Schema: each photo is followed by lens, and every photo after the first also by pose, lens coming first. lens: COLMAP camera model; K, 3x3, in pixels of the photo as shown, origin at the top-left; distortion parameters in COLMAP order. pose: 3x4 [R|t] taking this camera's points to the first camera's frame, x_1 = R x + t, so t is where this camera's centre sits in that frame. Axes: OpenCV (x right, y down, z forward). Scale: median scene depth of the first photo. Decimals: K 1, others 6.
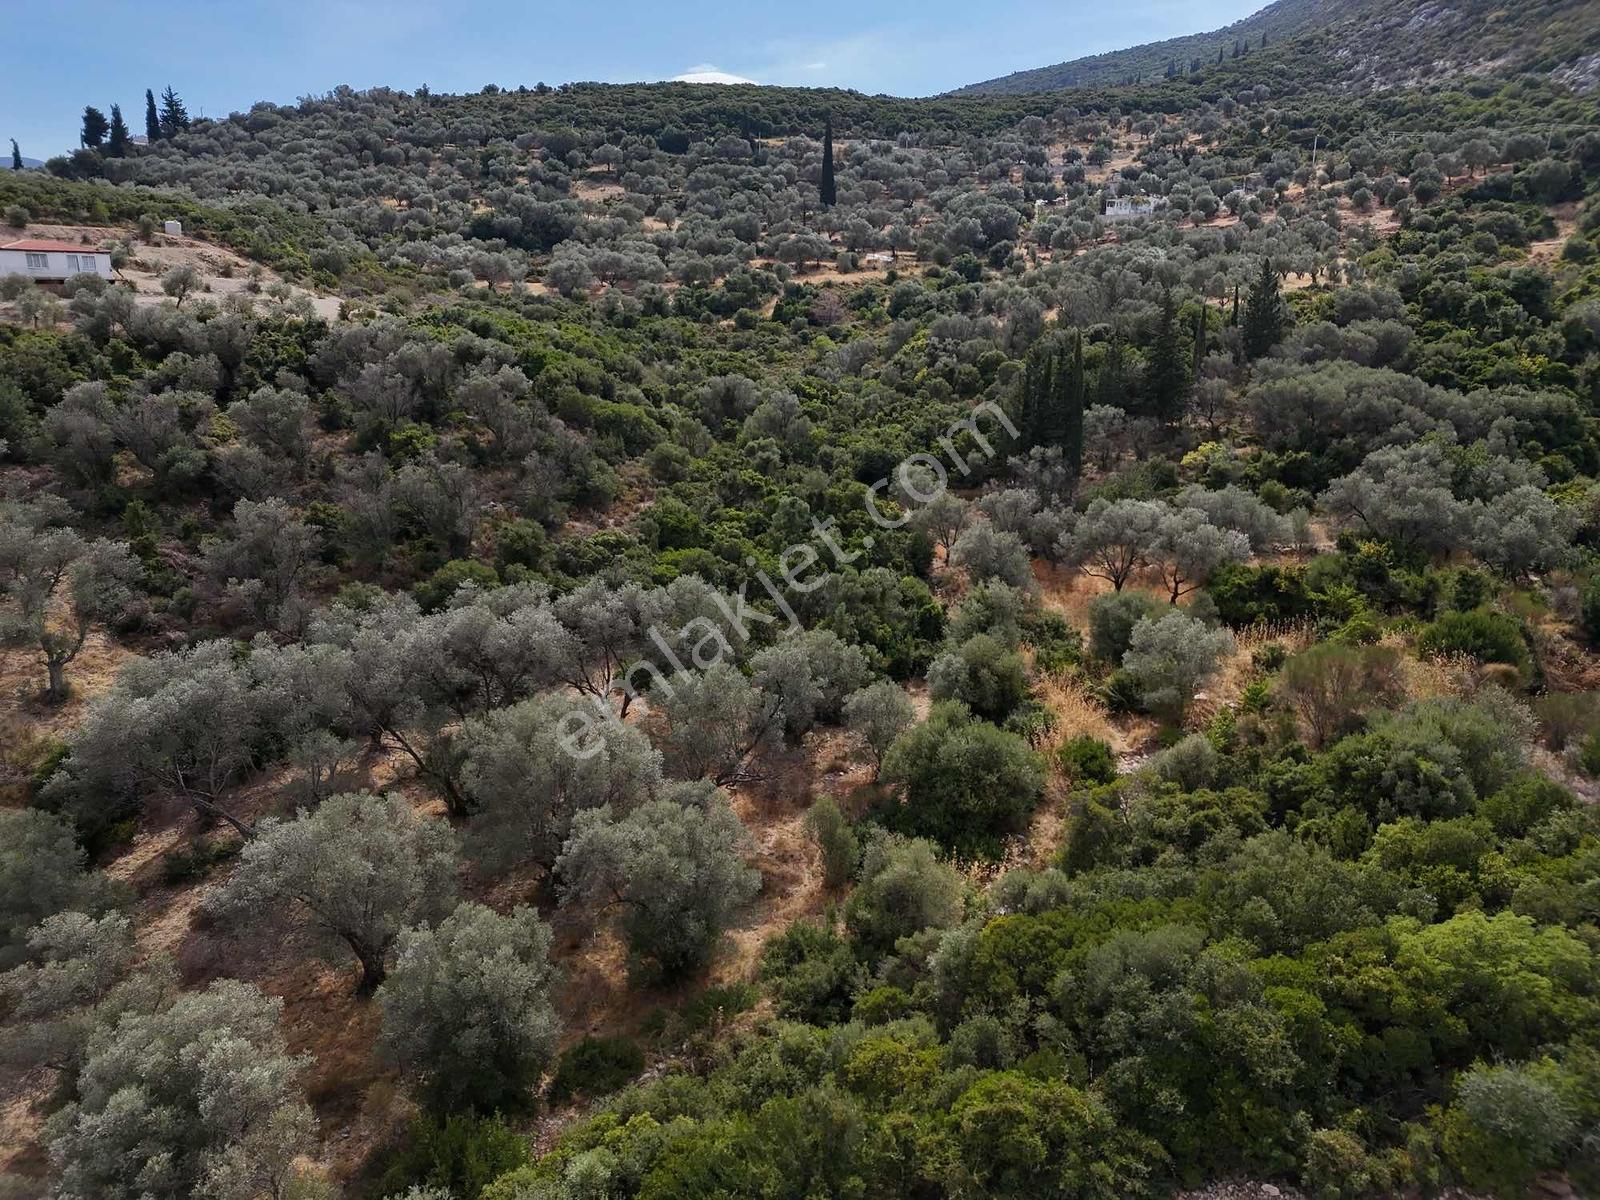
lens RADIAL K [[1109.1, 0, 811.3], [0, 1109.1, 603.5], [0, 0, 1]] dist [0.092388, -0.073988]
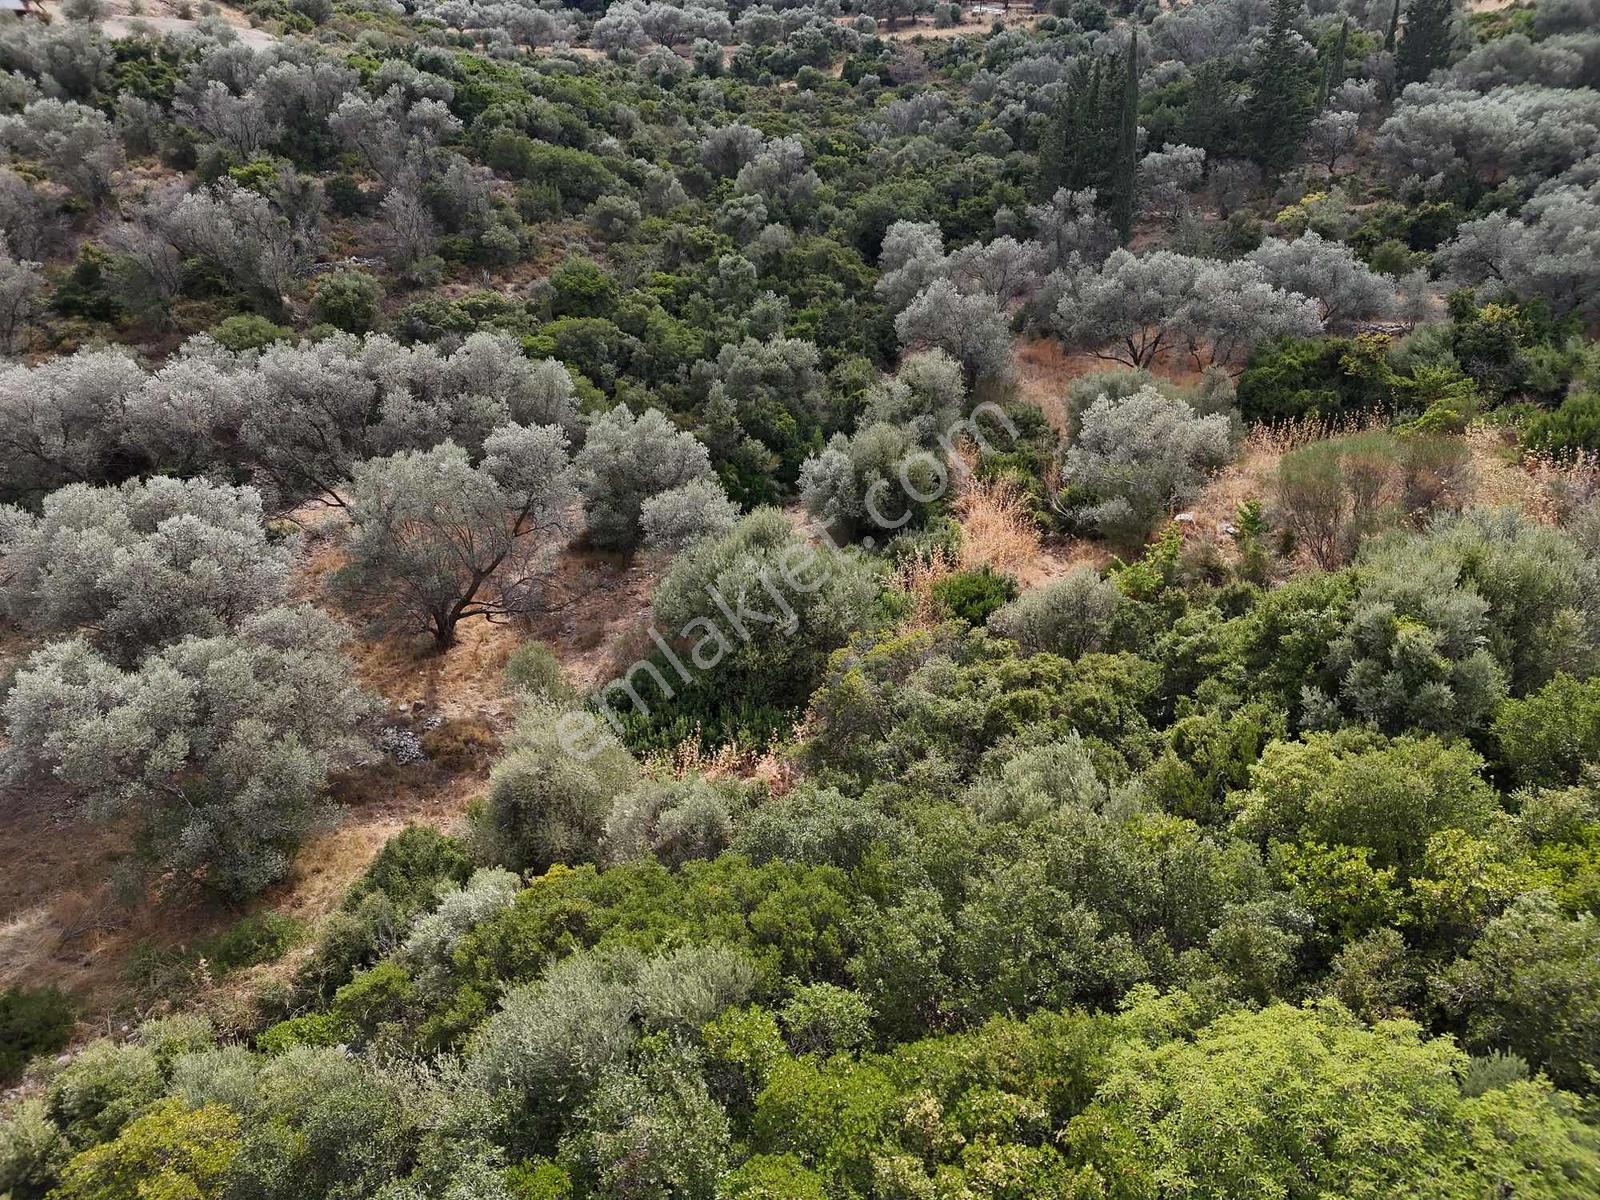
lens RADIAL K [[1116.9, 0, 800.0], [0, 1116.9, 600.0], [0, 0, 1]] dist [0.047367, -0.024462]
pose [[0.990325, 0.041014, -0.132569, 0.090929], [-0.020759, 0.988361, 0.150702, 0.015050], [0.137207, -0.146492, 0.979650, 0.122971]]
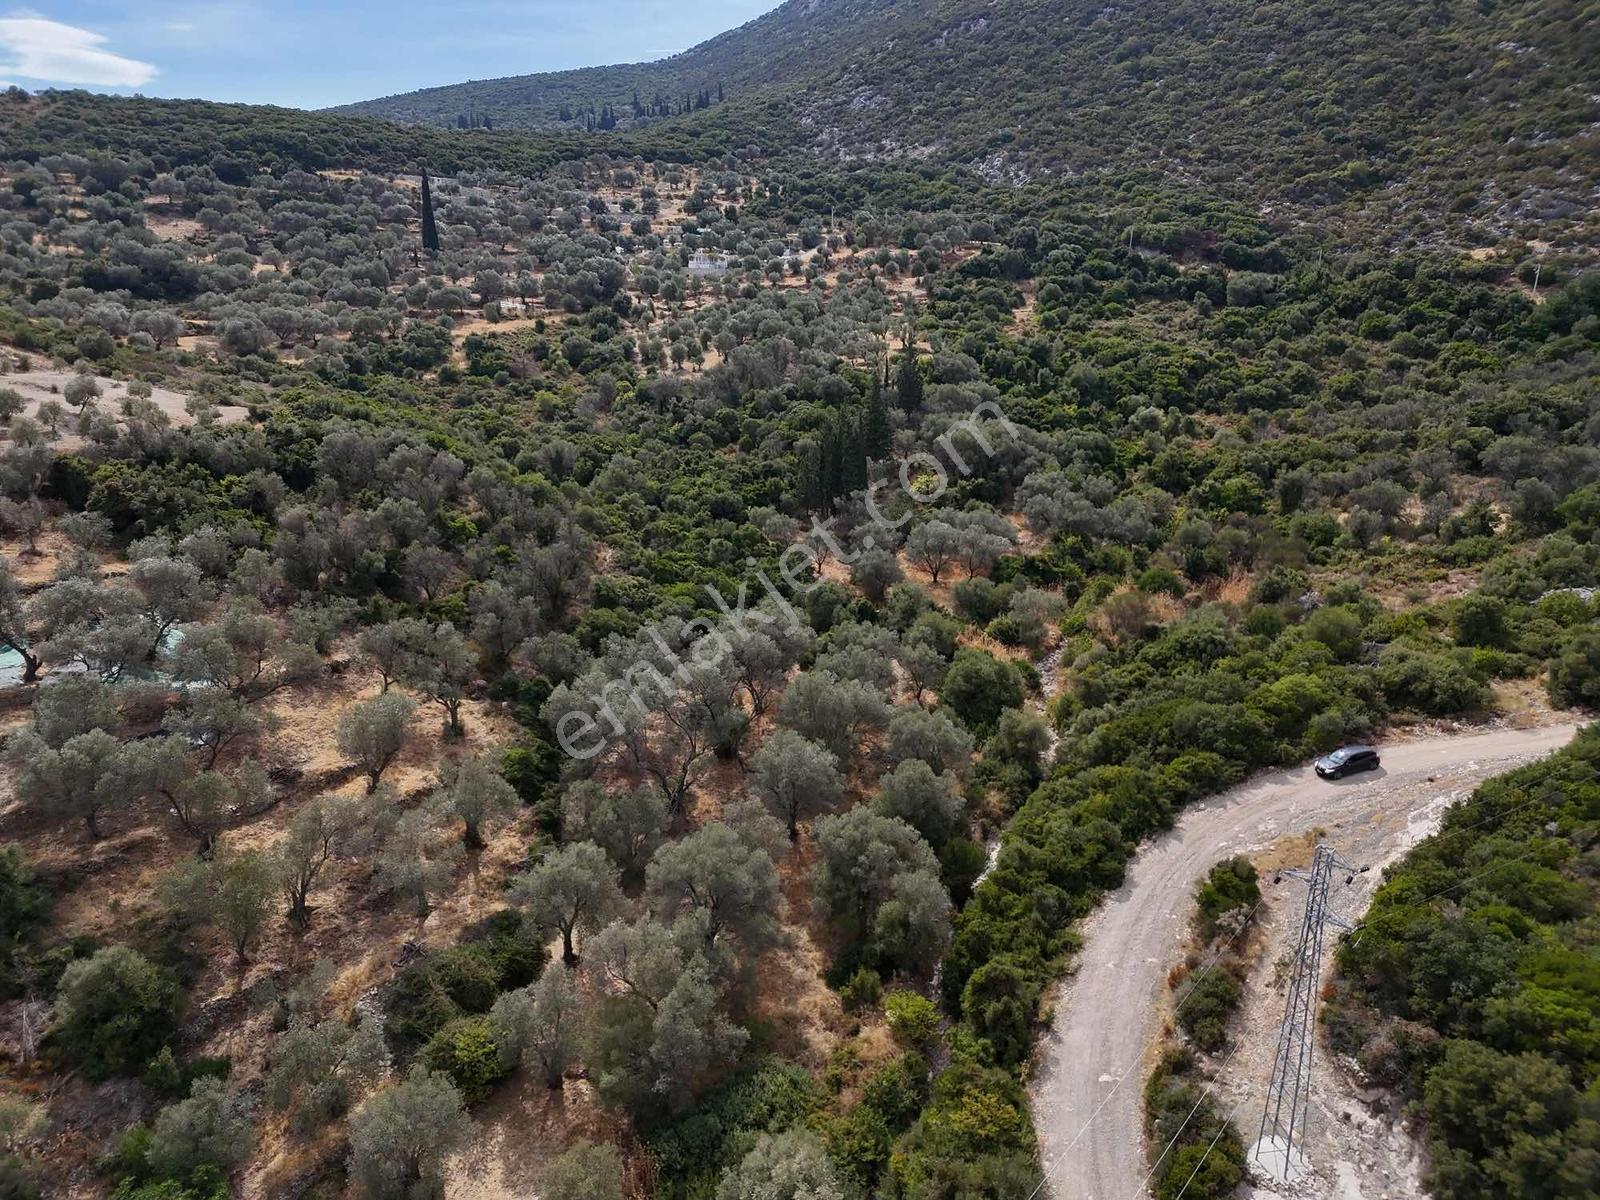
lens RADIAL K [[1116.9, 0, 800.0], [0, 1116.9, 600.0], [0, 0, 1]] dist [0.047367, -0.024462]
pose [[0.895318, -0.118493, 0.429377, -0.348127], [0.117603, 0.992645, 0.028713, -0.029944], [-0.429622, 0.024789, 0.902669, -0.213193]]
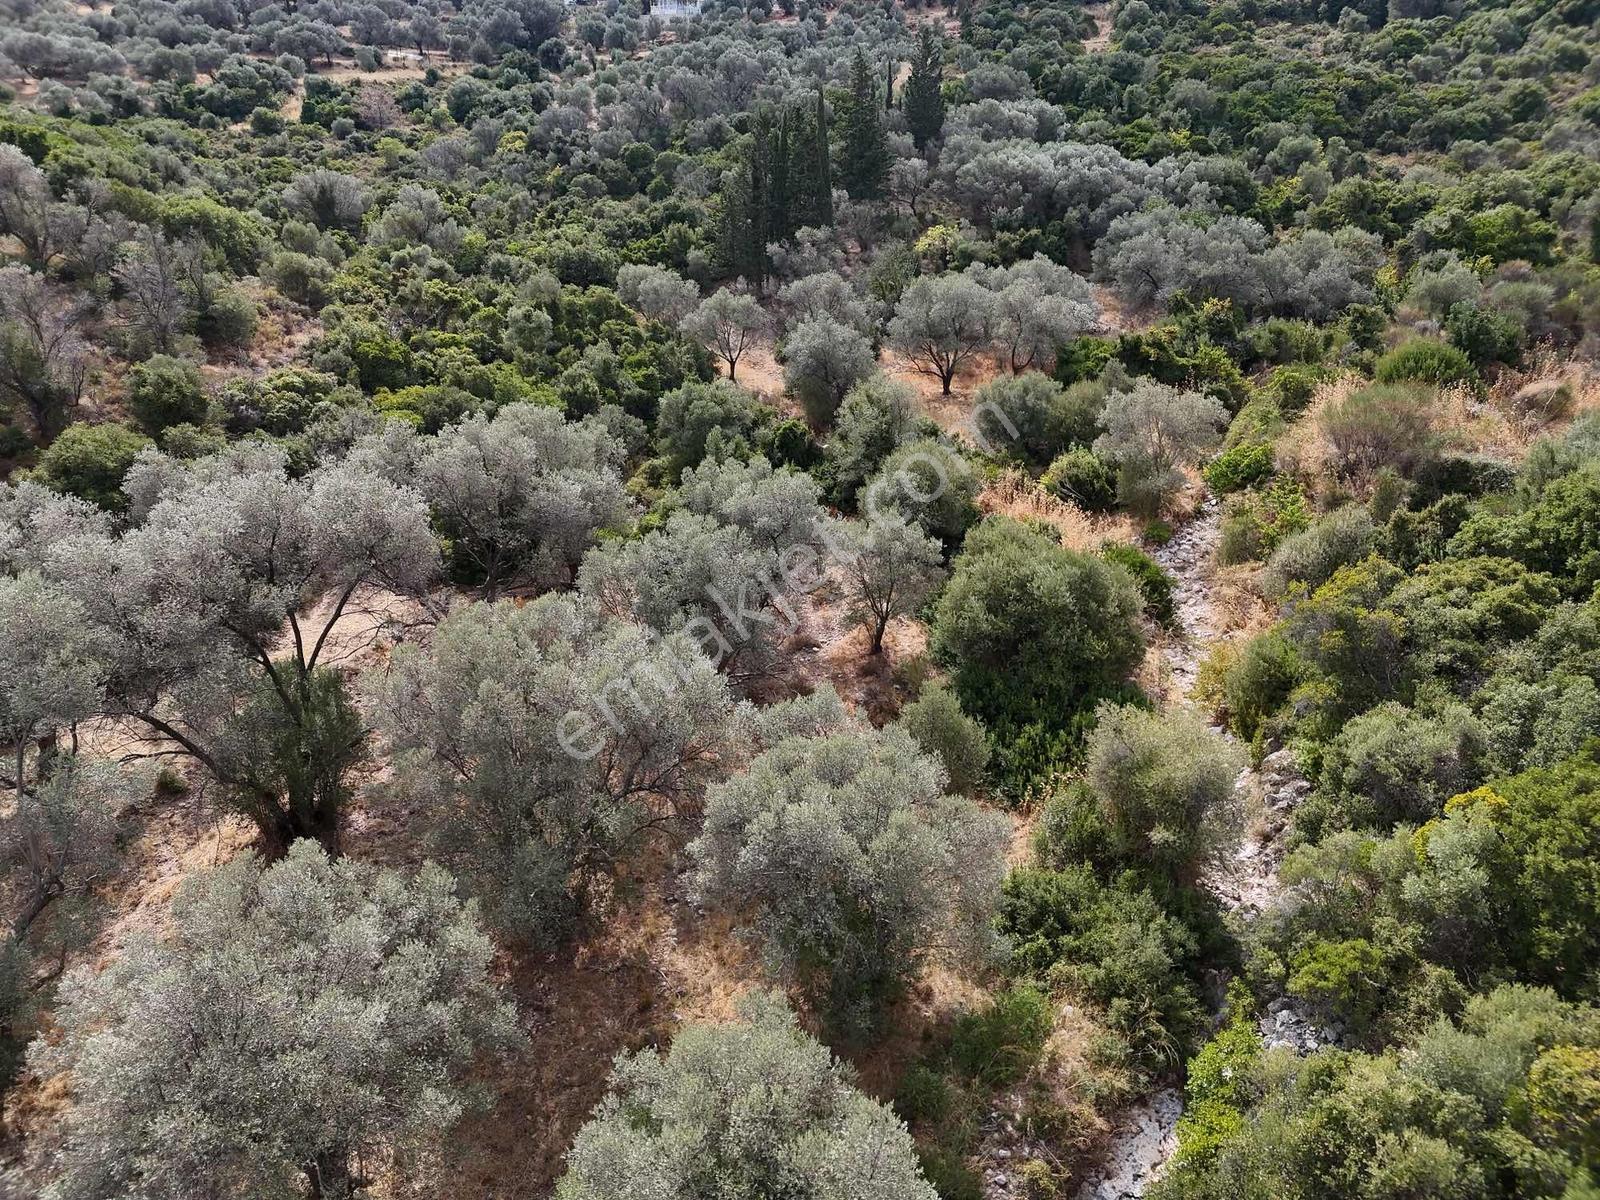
lens RADIAL K [[1116.9, 0, 800.0], [0, 1116.9, 600.0], [0, 0, 1]] dist [0.047367, -0.024462]
pose [[0.910116, -0.171707, 0.377101, -0.104132], [0.125985, 0.981681, 0.142933, 0.006710], [-0.394736, -0.082576, 0.915076, 0.147334]]
